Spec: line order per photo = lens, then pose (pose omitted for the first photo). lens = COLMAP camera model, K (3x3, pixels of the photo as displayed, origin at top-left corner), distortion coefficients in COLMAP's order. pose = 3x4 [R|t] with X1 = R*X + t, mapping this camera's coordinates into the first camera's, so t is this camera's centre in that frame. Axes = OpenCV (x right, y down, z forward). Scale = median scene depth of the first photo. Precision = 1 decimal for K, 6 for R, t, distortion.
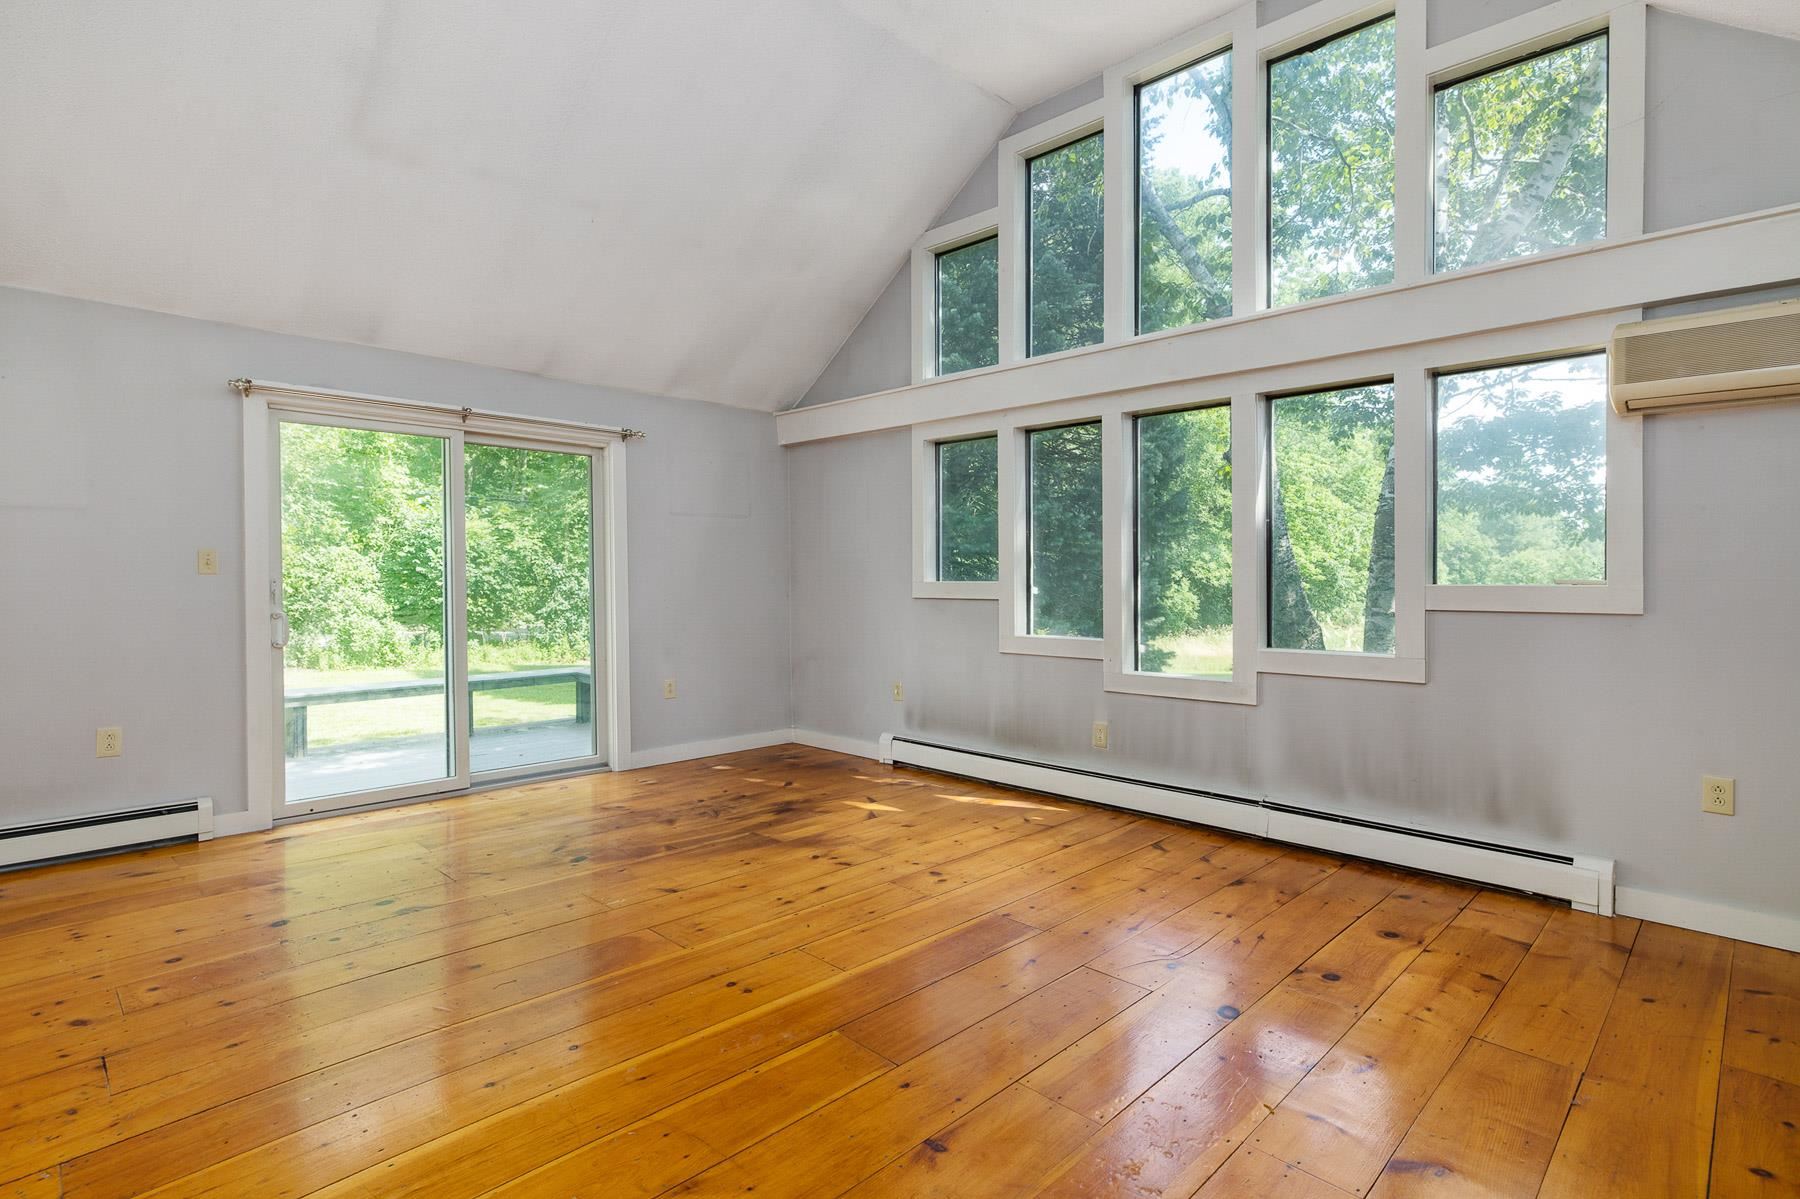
lens RADIAL K [[890.2, 0, 904.5], [0, 890.2, 586.1], [0, 0, 1]] dist [-0.002136, 0.002059]
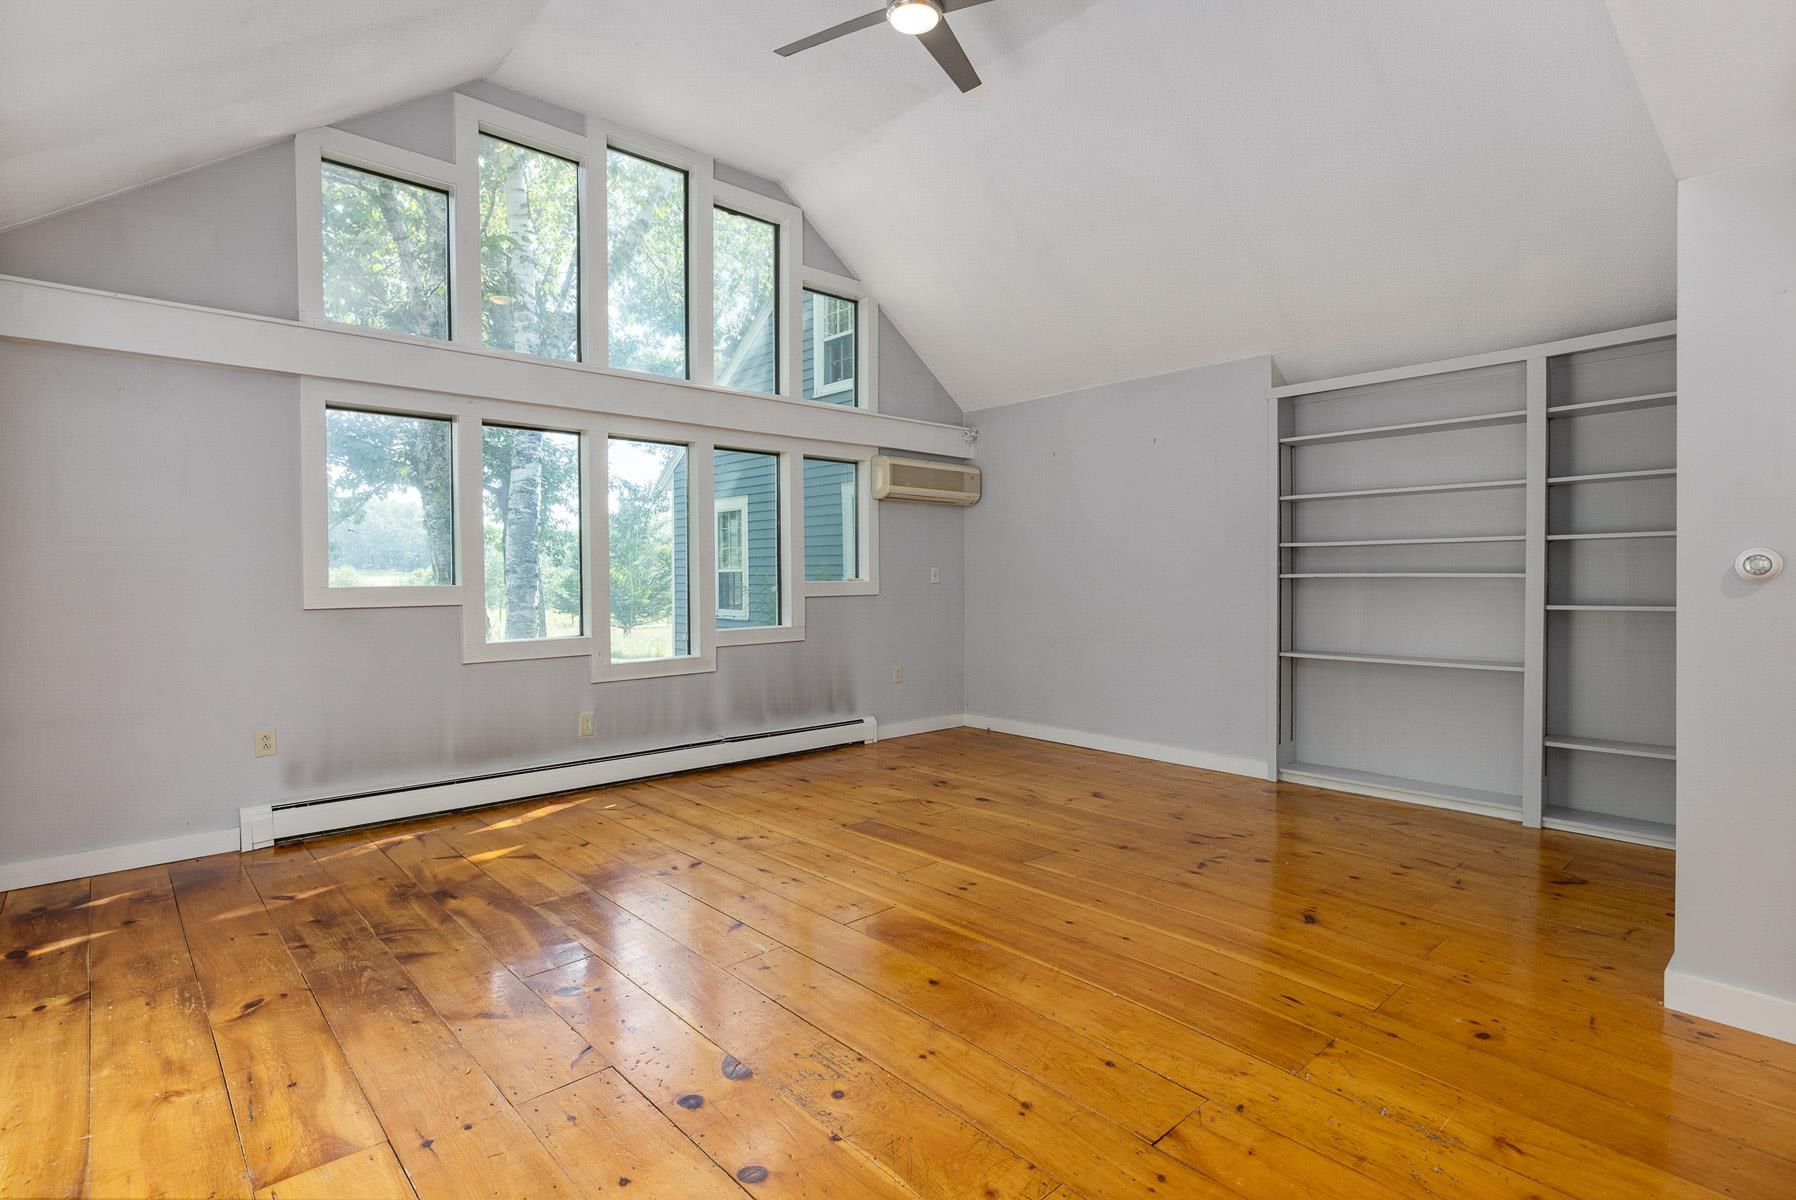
lens RADIAL K [[869.9, 0, 901.0], [0, 869.9, 582.7], [0, 0, 1]] dist [-0.001418, 0.000752]
pose [[0.053510, -0.012672, 0.998487, -1.021303], [0.010828, 0.999868, 0.012109, -0.018181], [-0.998509, 0.010164, 0.053640, 0.696834]]
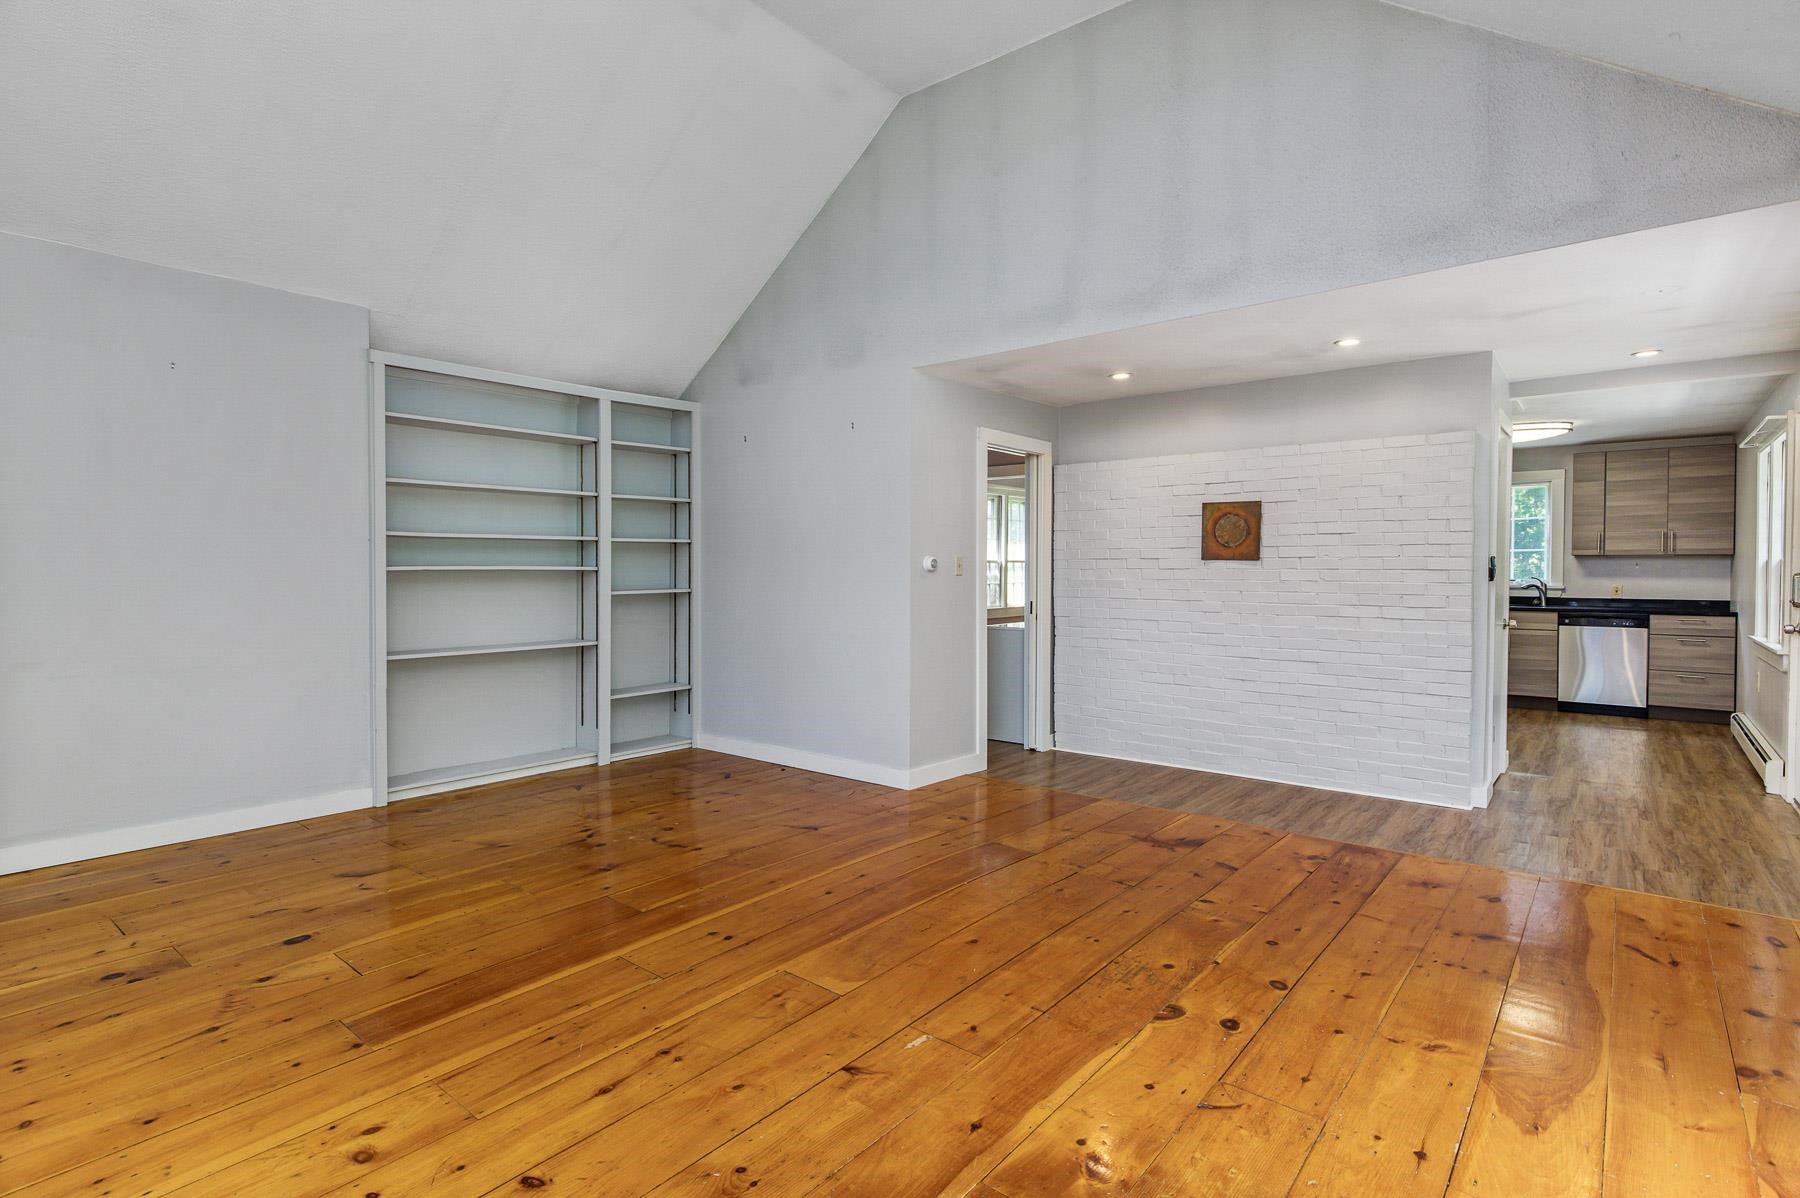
lens RADIAL K [[890.2, 0, 904.5], [0, 890.2, 585.6], [0, 0, 1]] dist [-0.002136, 0.002059]
pose [[-0.996540, -0.003921, -0.083023, -0.219871], [-0.006210, 0.999607, 0.027333, -0.018610], [0.082883, 0.027754, -0.996173, 1.451075]]
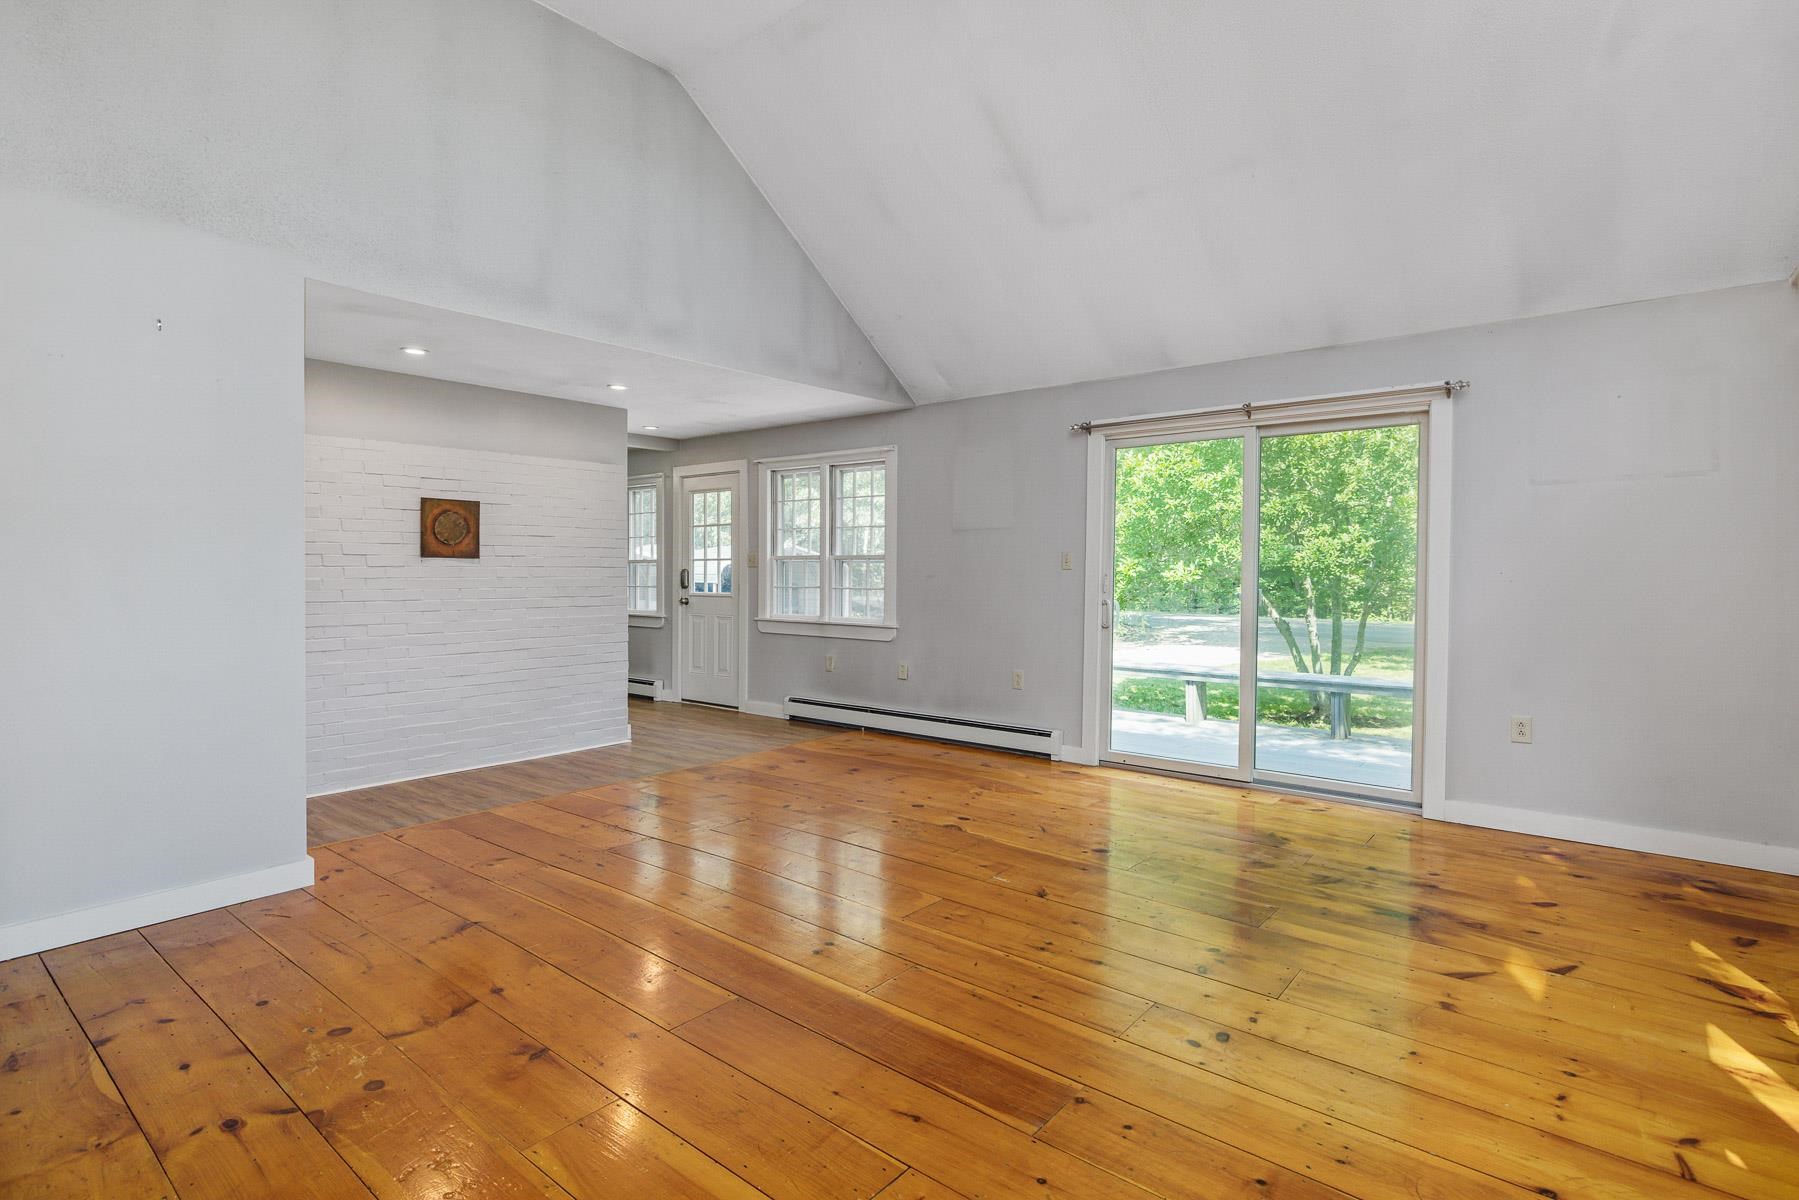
lens RADIAL K [[889.7, 0, 904.0], [0, 889.7, 586.6], [0, 0, 1]] dist [-0.002136, 0.002059]
pose [[0.086675, 0.018558, -0.996064, 0.615487], [-0.010007, 0.999792, 0.017756, -0.010072], [0.996186, 0.008429, 0.086842, 0.679249]]
